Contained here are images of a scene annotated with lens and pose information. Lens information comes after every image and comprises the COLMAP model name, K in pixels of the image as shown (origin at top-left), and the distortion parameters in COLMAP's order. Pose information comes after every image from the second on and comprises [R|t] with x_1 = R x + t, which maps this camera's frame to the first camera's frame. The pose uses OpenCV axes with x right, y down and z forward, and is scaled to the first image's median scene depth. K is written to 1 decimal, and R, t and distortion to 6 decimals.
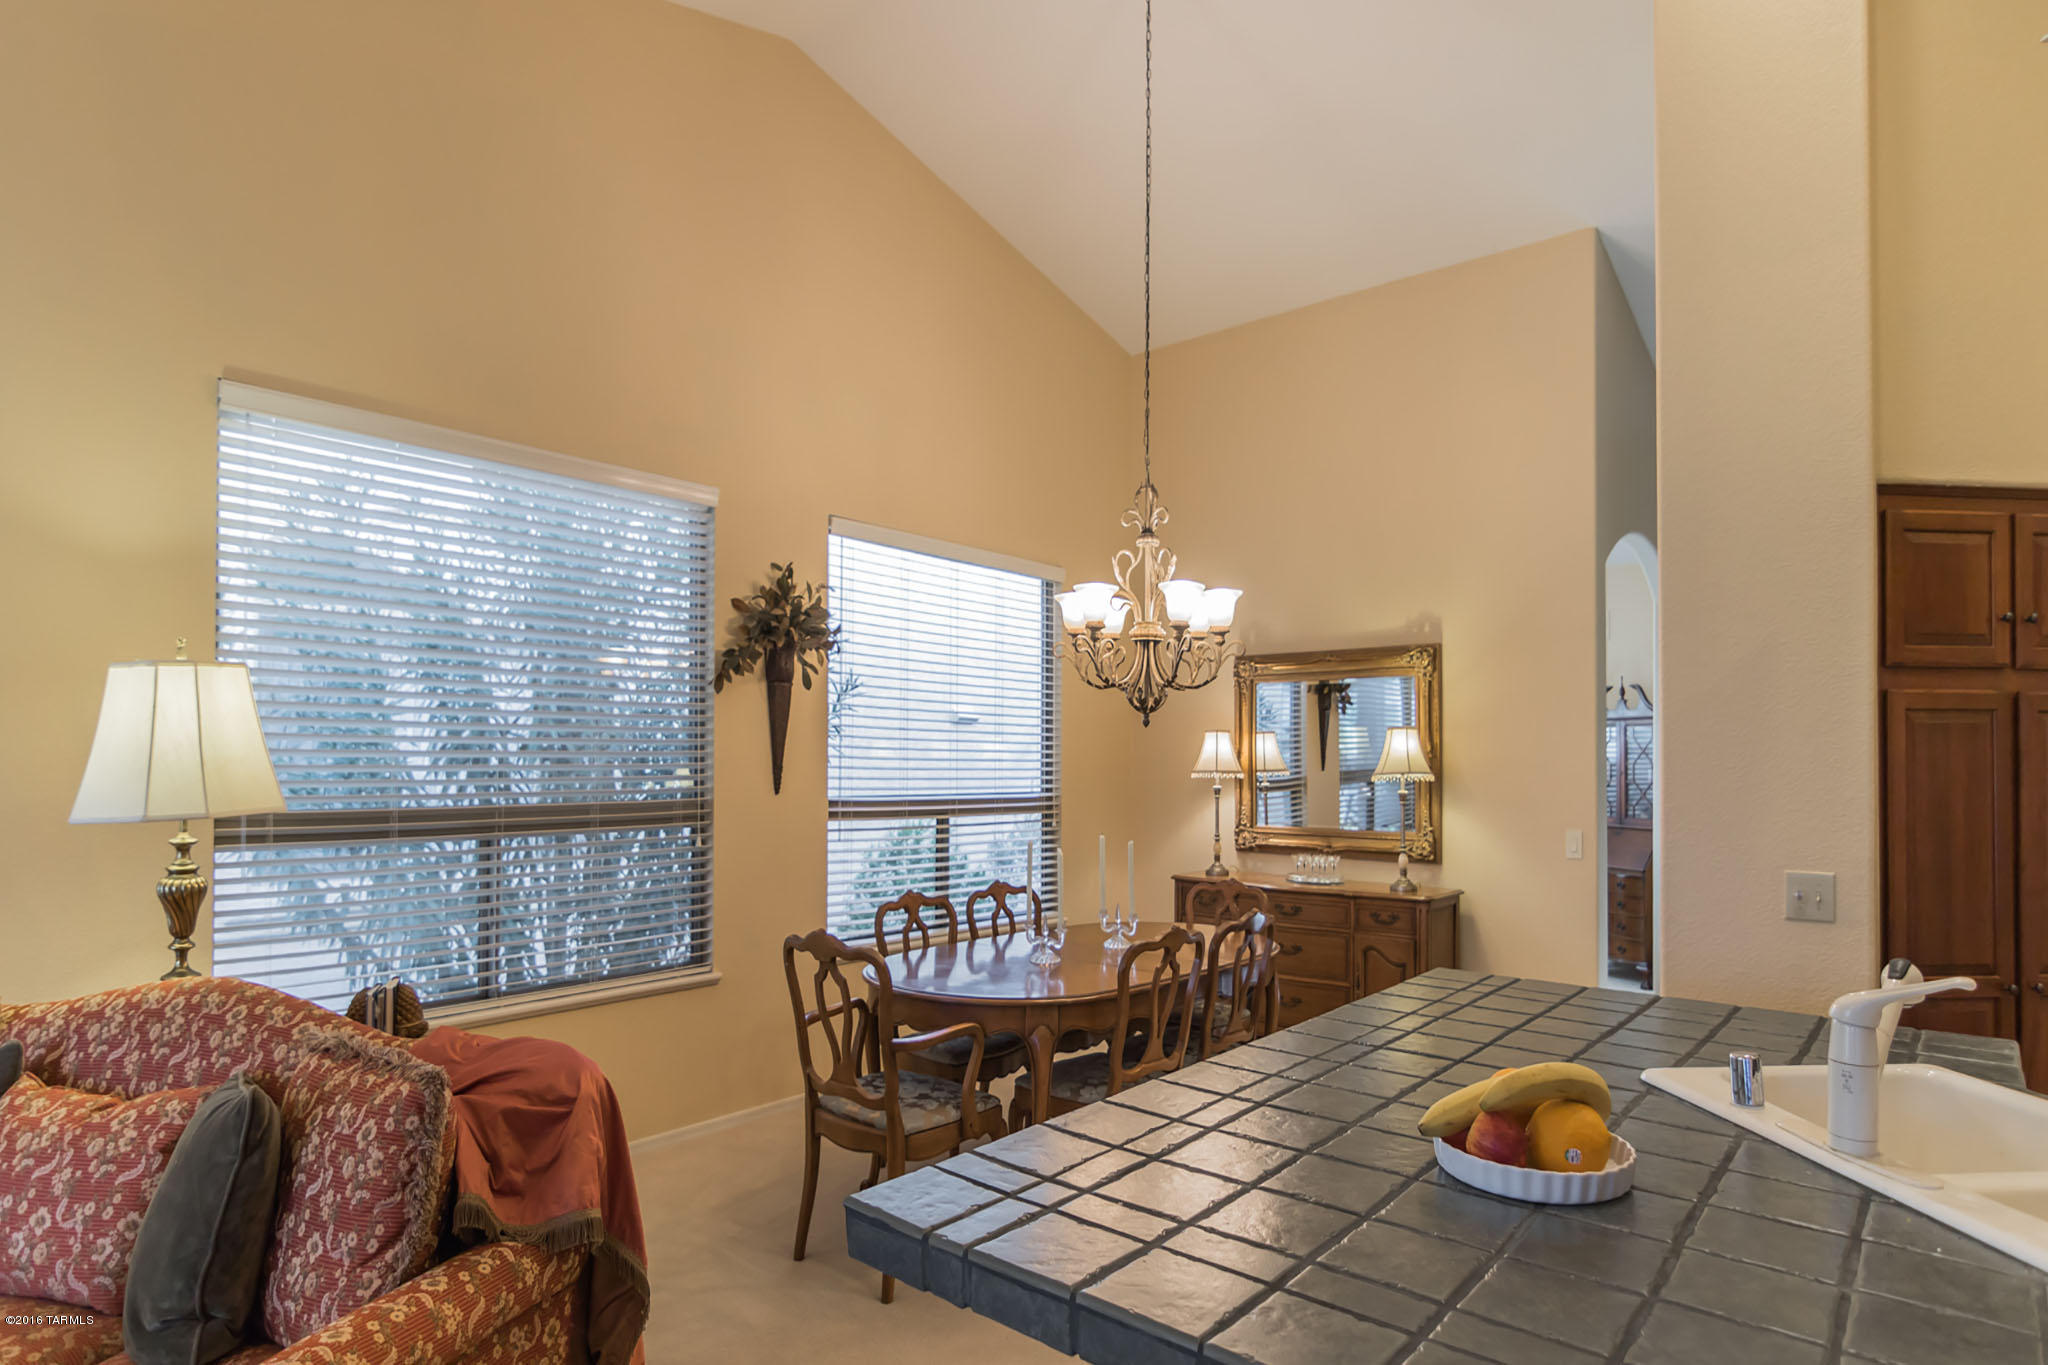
lens RADIAL K [[1104.0, 0, 1021.2], [0, 1104.0, 751.5], [0, 0, 1]] dist [-0.002170, -0.000622]
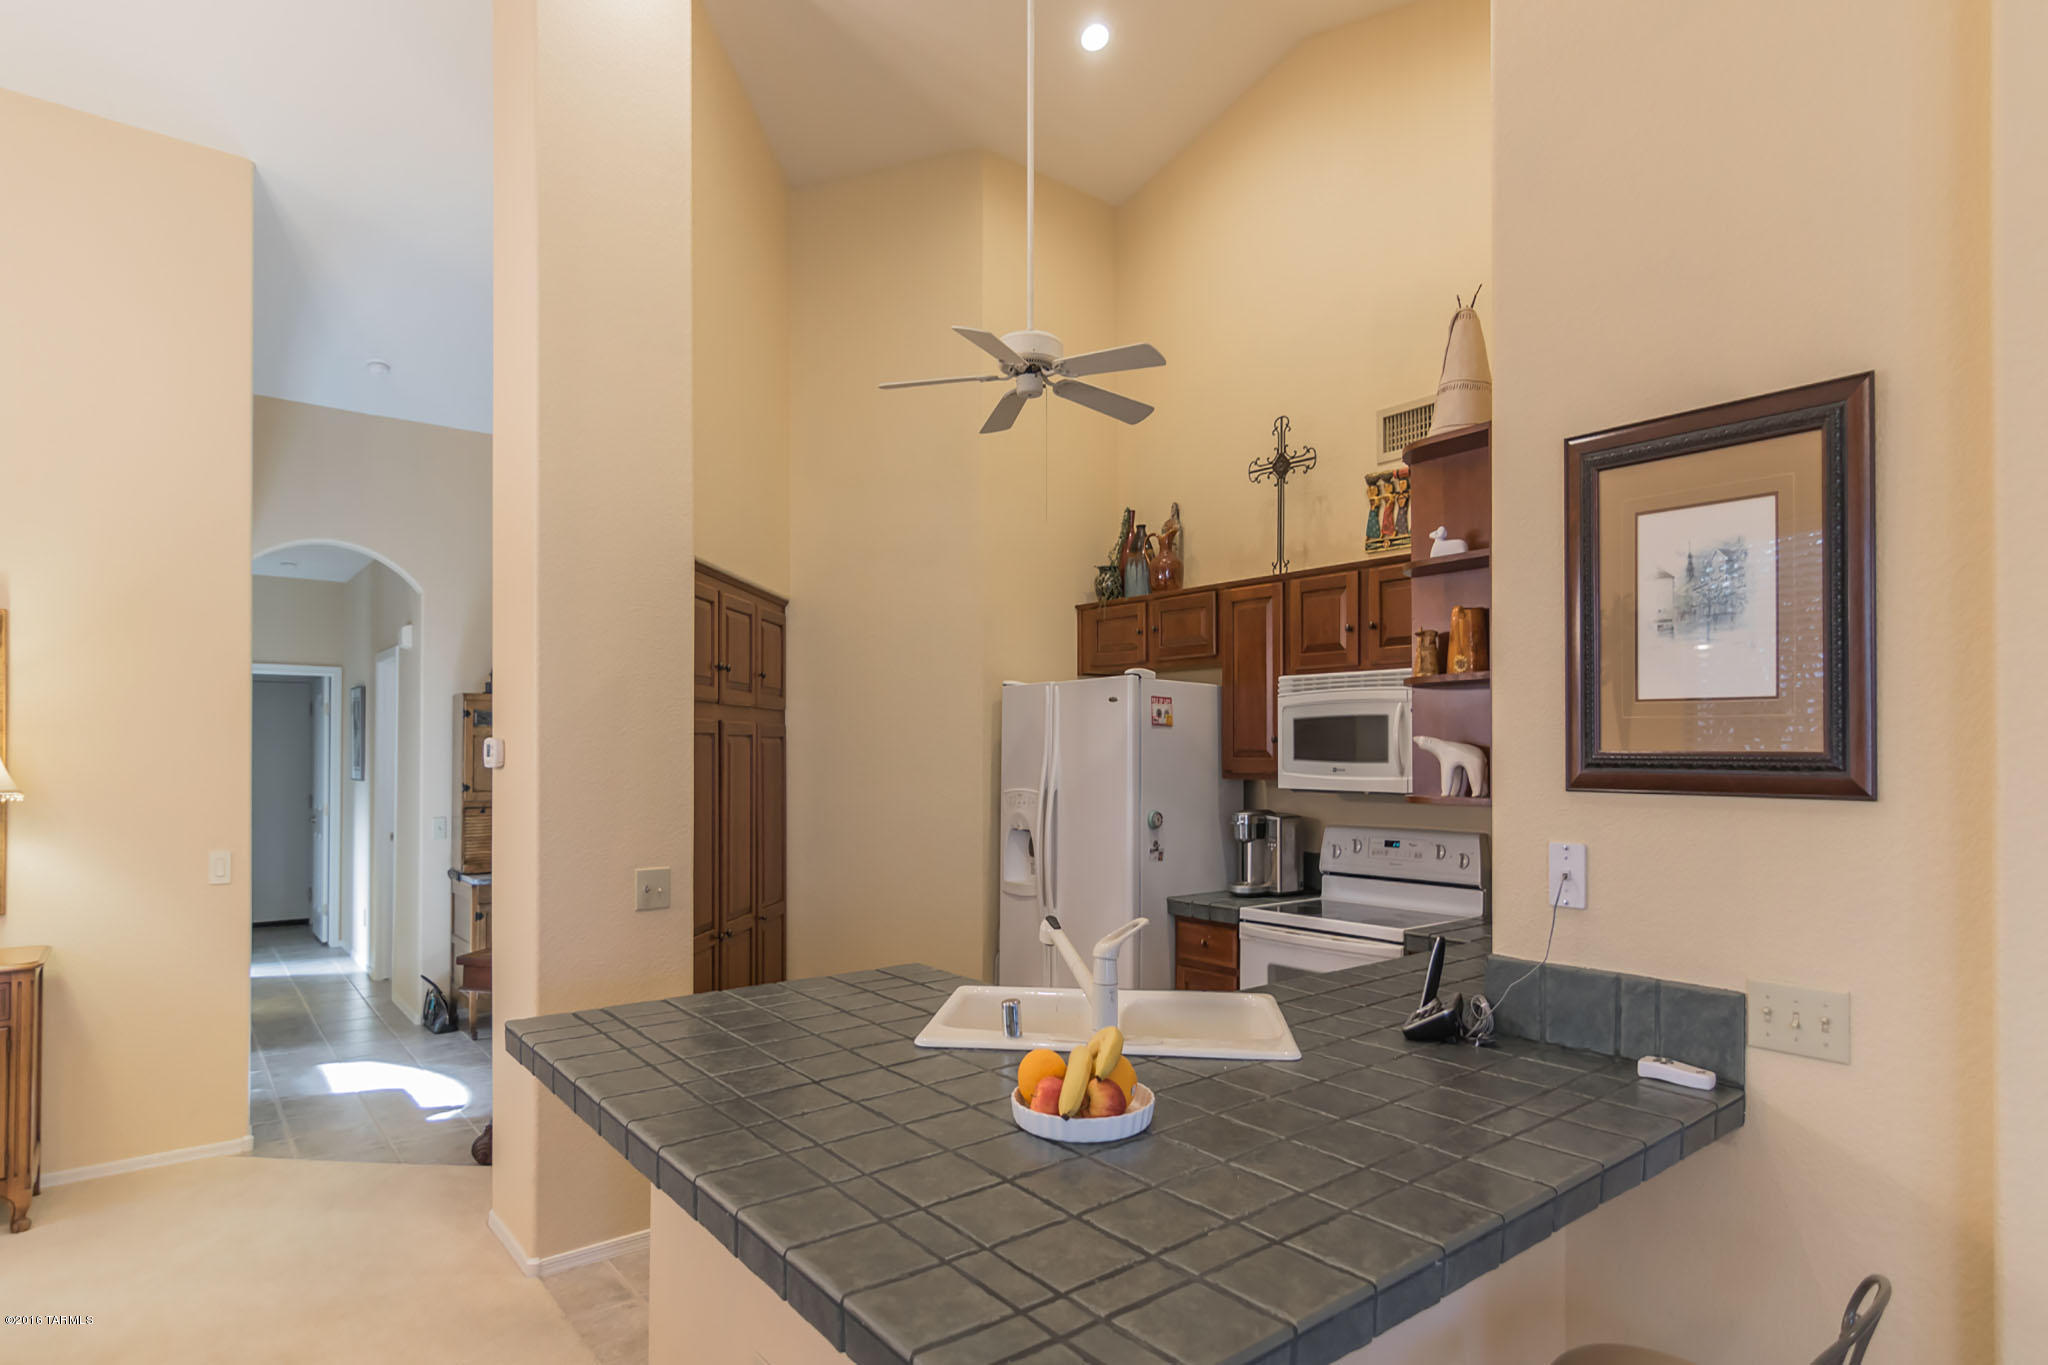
lens RADIAL K [[1104.0, 0, 1021.2], [0, 1104.0, 751.5], [0, 0, 1]] dist [-0.002170, -0.000622]
pose [[0.196252, -0.002668, 0.980550, -0.410301], [-0.011210, 0.999925, 0.004964, -0.029885], [-0.980489, -0.011966, 0.196207, 0.404428]]
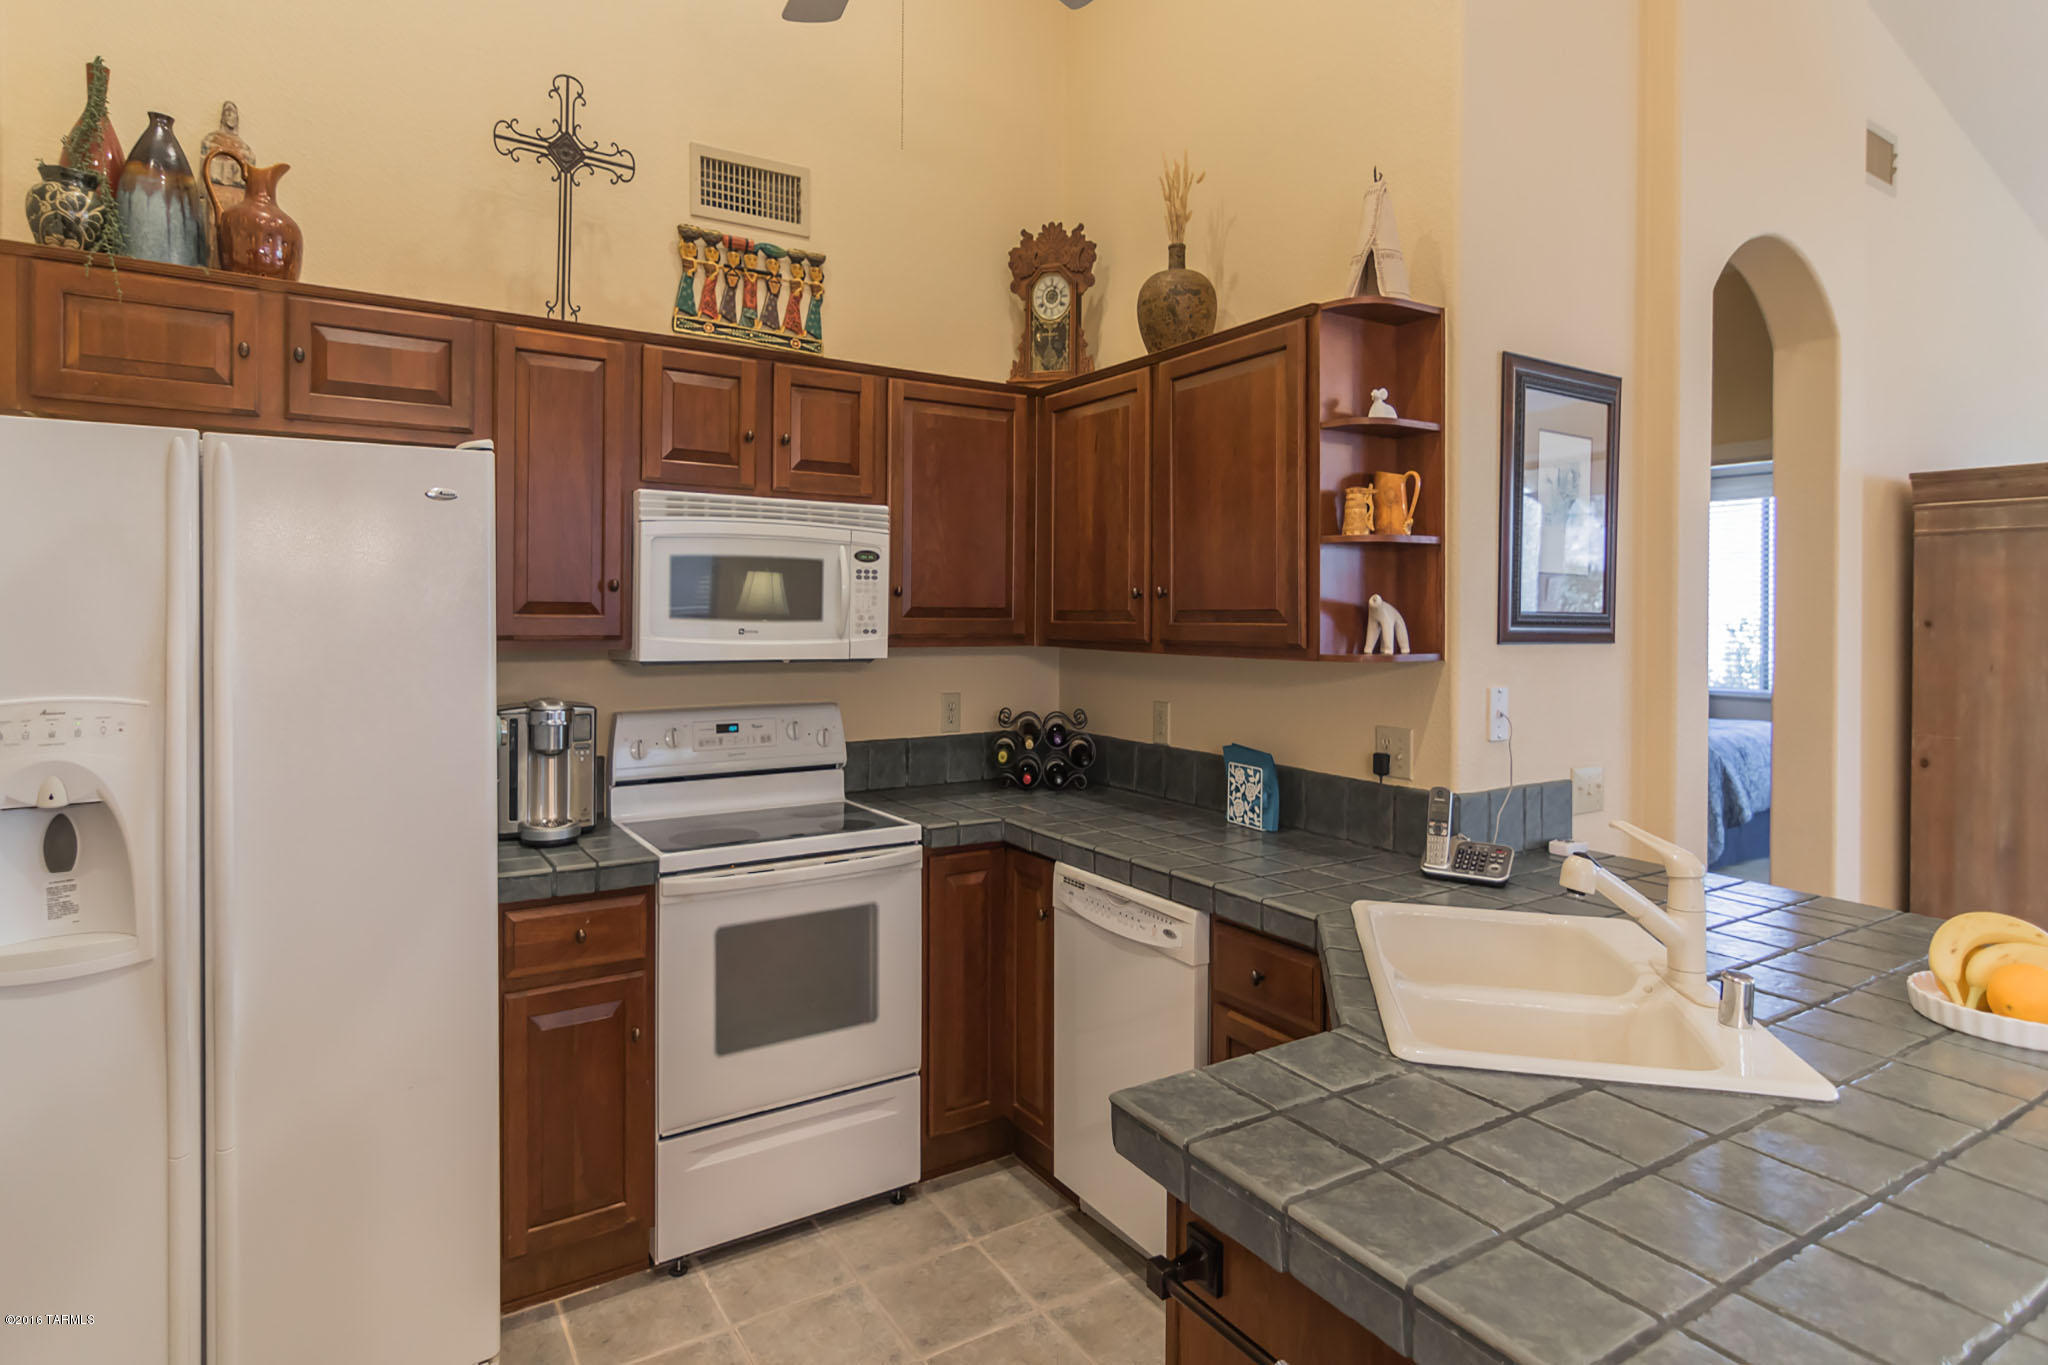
lens RADIAL K [[1071.2, 0, 1024.6], [0, 1071.2, 614.7], [0, 0, 1]] dist [-0.002551, 0.000759]
pose [[-0.955478, -0.010296, 0.294883, 0.579901], [-0.013860, 0.999854, -0.009997, -0.011880], [-0.294737, -0.013639, -0.955481, 1.196085]]
